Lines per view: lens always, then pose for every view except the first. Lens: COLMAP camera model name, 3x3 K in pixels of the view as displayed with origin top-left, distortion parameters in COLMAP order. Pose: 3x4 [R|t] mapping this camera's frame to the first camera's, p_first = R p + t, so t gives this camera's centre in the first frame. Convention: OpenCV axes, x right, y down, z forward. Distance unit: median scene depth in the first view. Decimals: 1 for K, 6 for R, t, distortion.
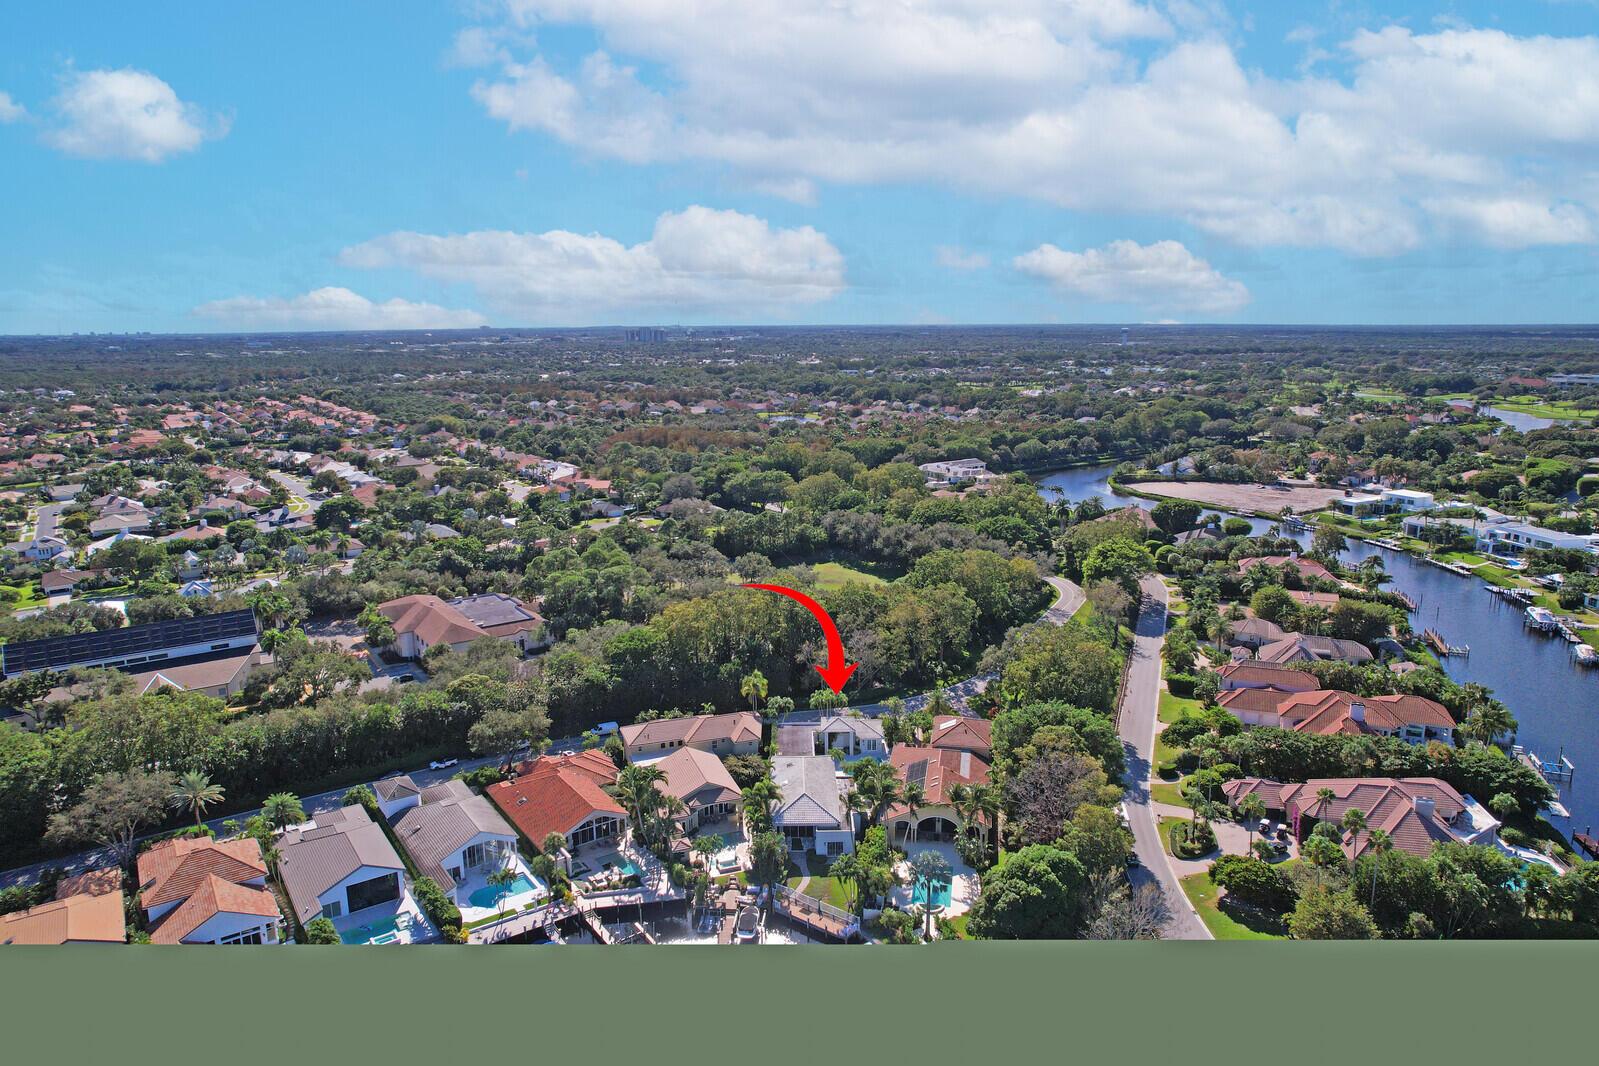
lens RADIAL K [[1047.0, 0, 799.5], [0, 1047.0, 533.0], [0, 0, 1]] dist [-0.033001, 0.002003]
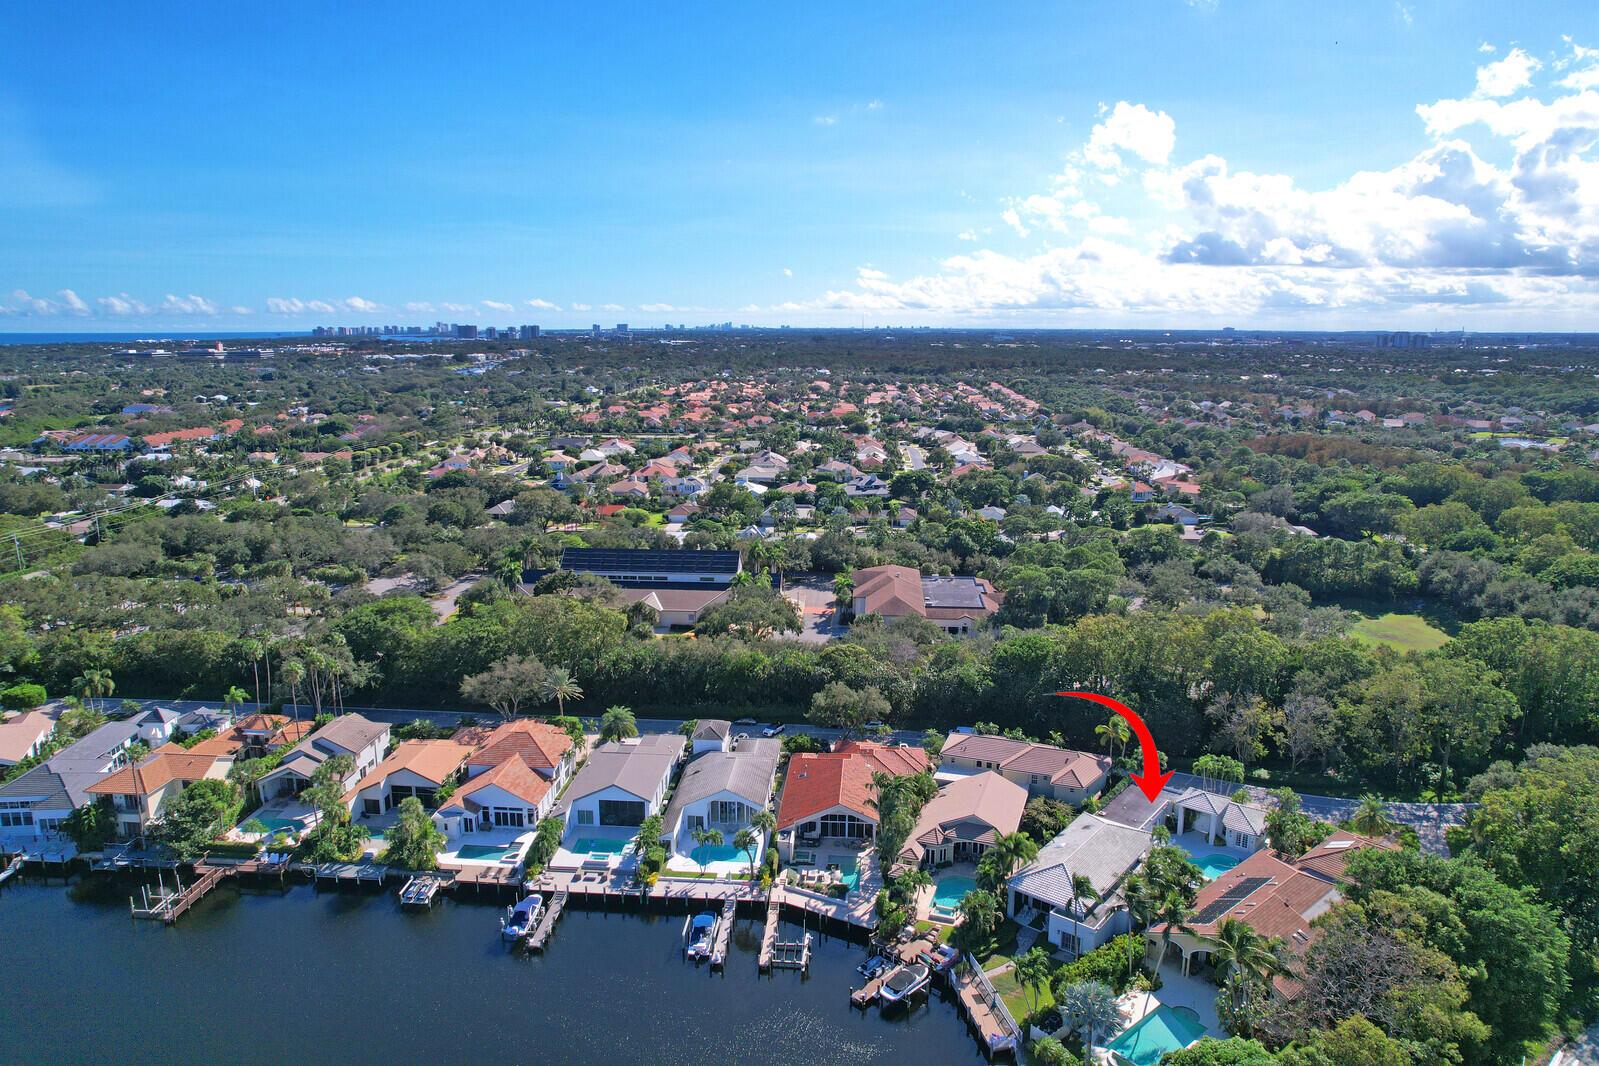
lens RADIAL K [[1047.0, 0, 799.5], [0, 1047.0, 533.0], [0, 0, 1]] dist [-0.033001, 0.002003]
pose [[0.764546, 0.135781, -0.630106, 0.280362], [-0.137975, 0.989377, 0.045787, -0.007832], [0.629629, 0.051932, 0.775158, 0.214944]]
